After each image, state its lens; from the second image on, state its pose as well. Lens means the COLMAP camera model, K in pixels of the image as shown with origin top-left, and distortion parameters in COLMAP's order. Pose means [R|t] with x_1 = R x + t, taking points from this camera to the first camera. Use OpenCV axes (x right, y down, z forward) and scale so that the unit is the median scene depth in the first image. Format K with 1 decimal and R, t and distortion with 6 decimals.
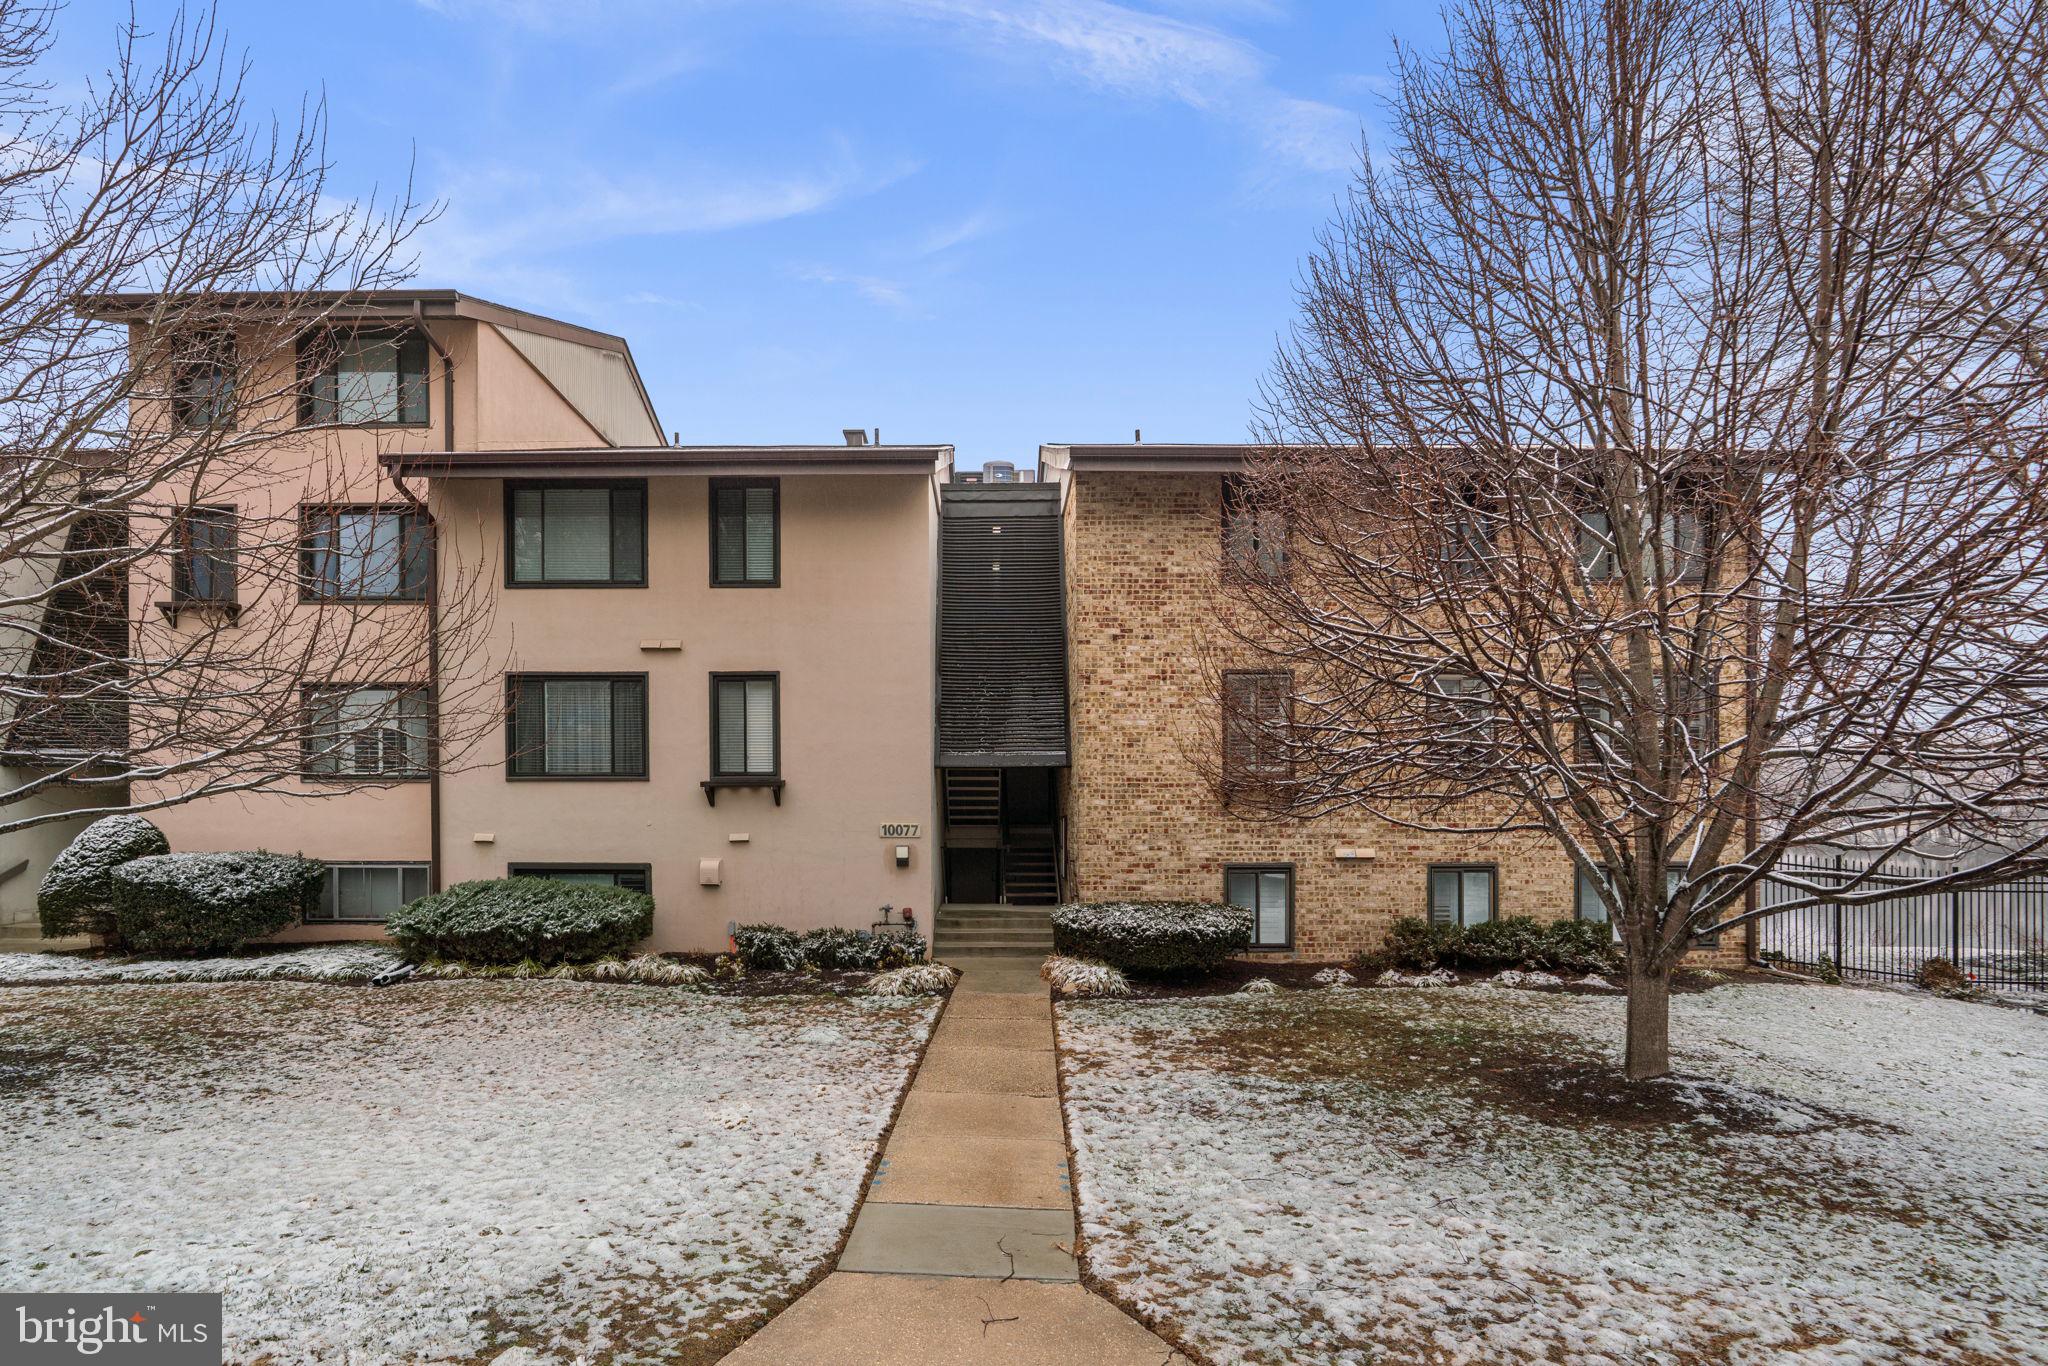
lens RADIAL K [[923.1, 0, 1023.5], [0, 923.1, 671.2], [0, 0, 1]] dist [-0.003448, -0.000185]
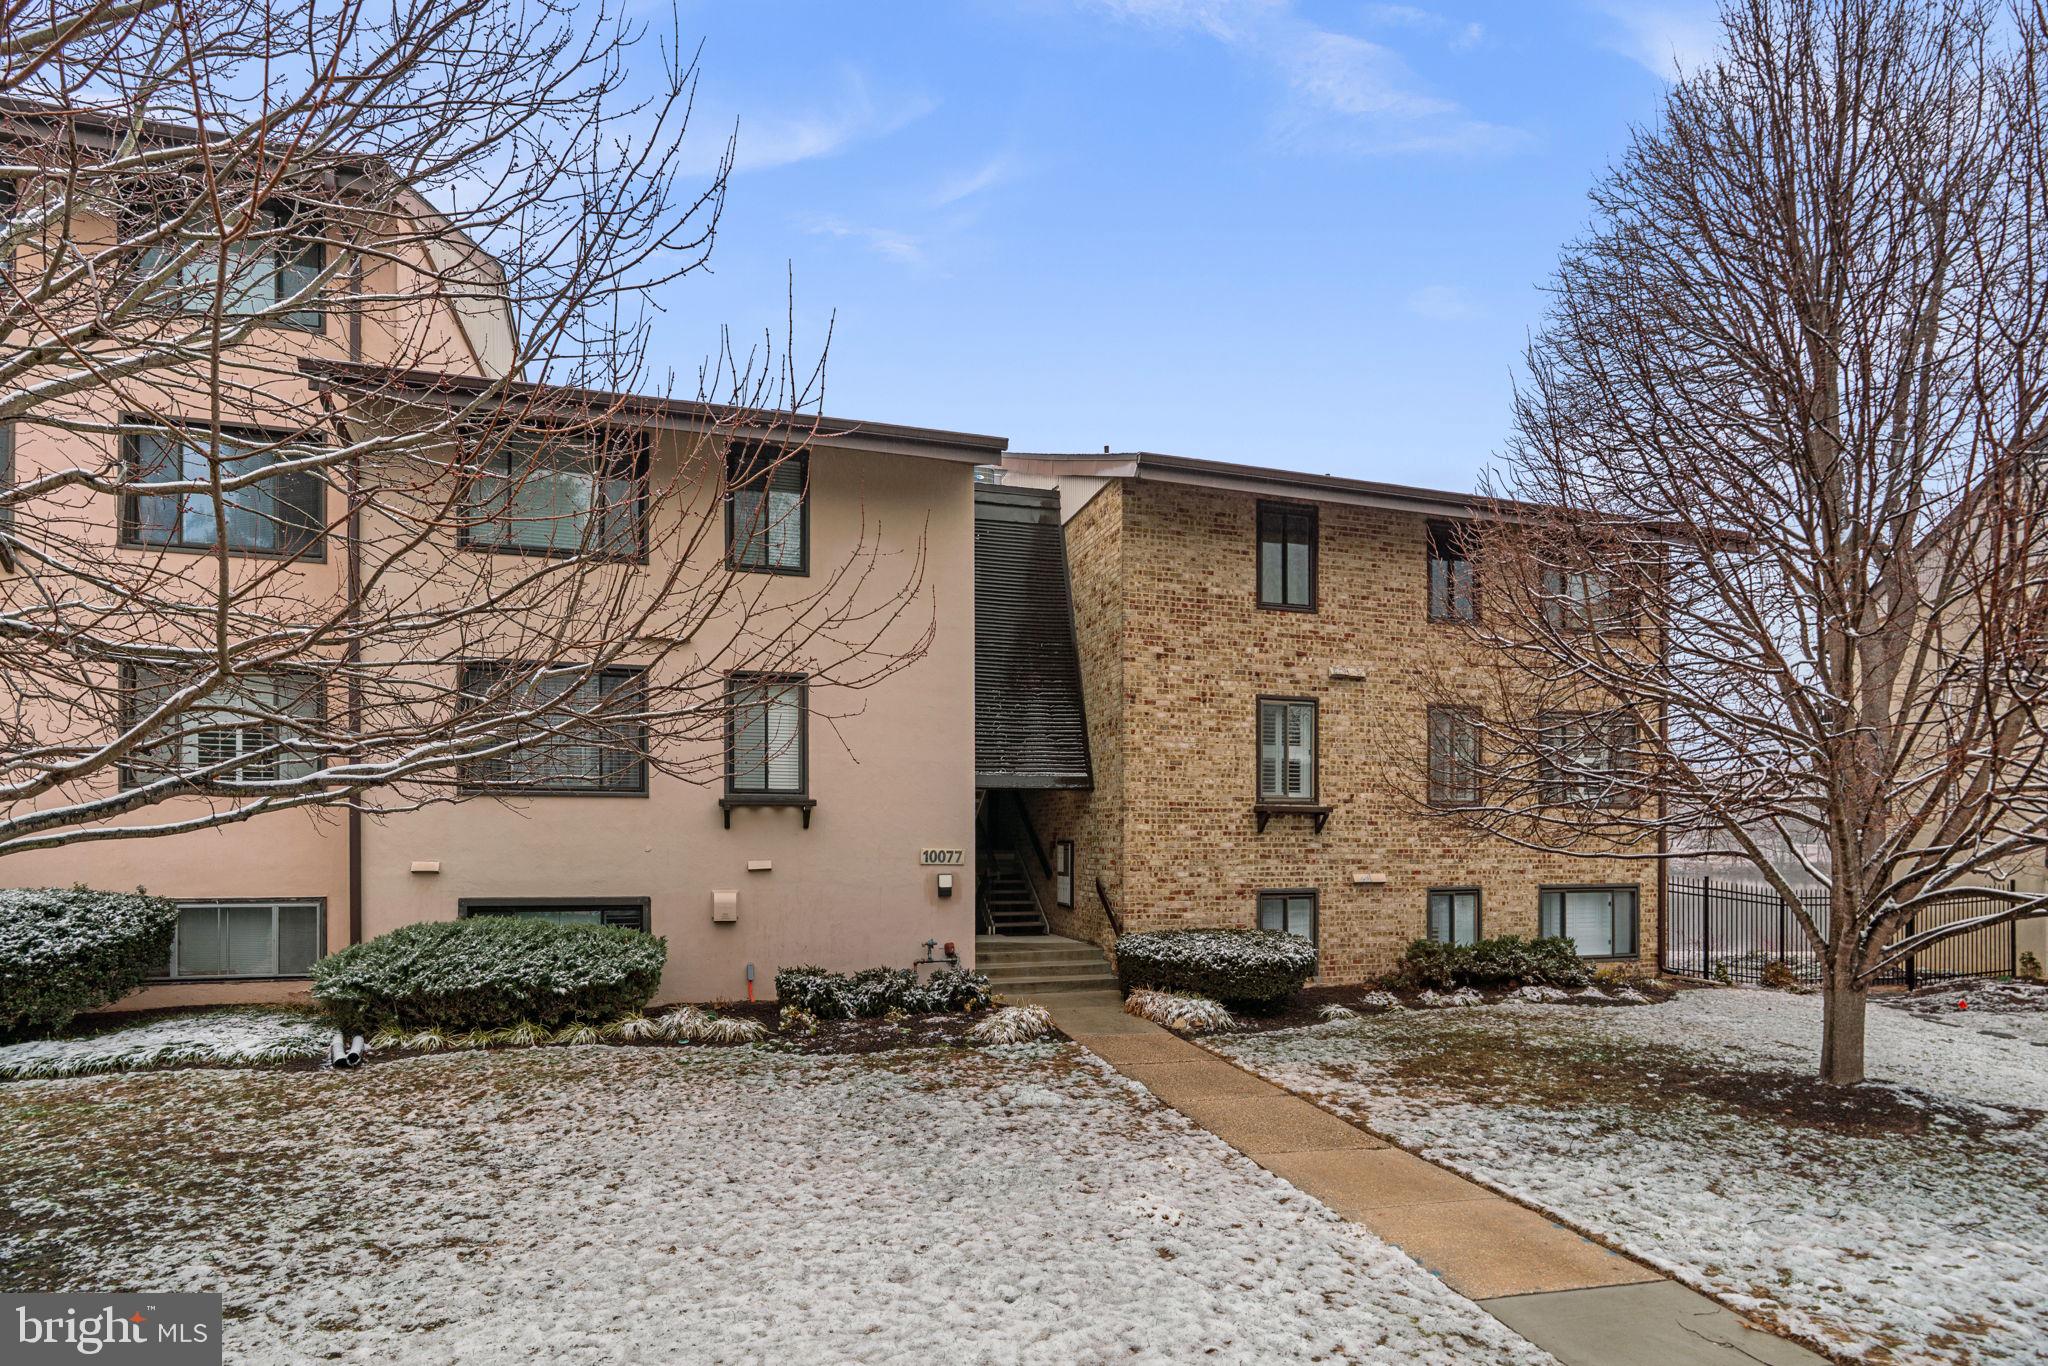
lens RADIAL K [[922.5, 0, 1020.4], [0, 922.5, 700.0], [0, 0, 1]] dist [-0.003666, 0.000858]
pose [[0.963014, 0.043652, 0.265893, -0.350947], [-0.044905, 0.998990, -0.001370, 0.020290], [-0.265685, -0.010620, 0.964001, 0.131141]]
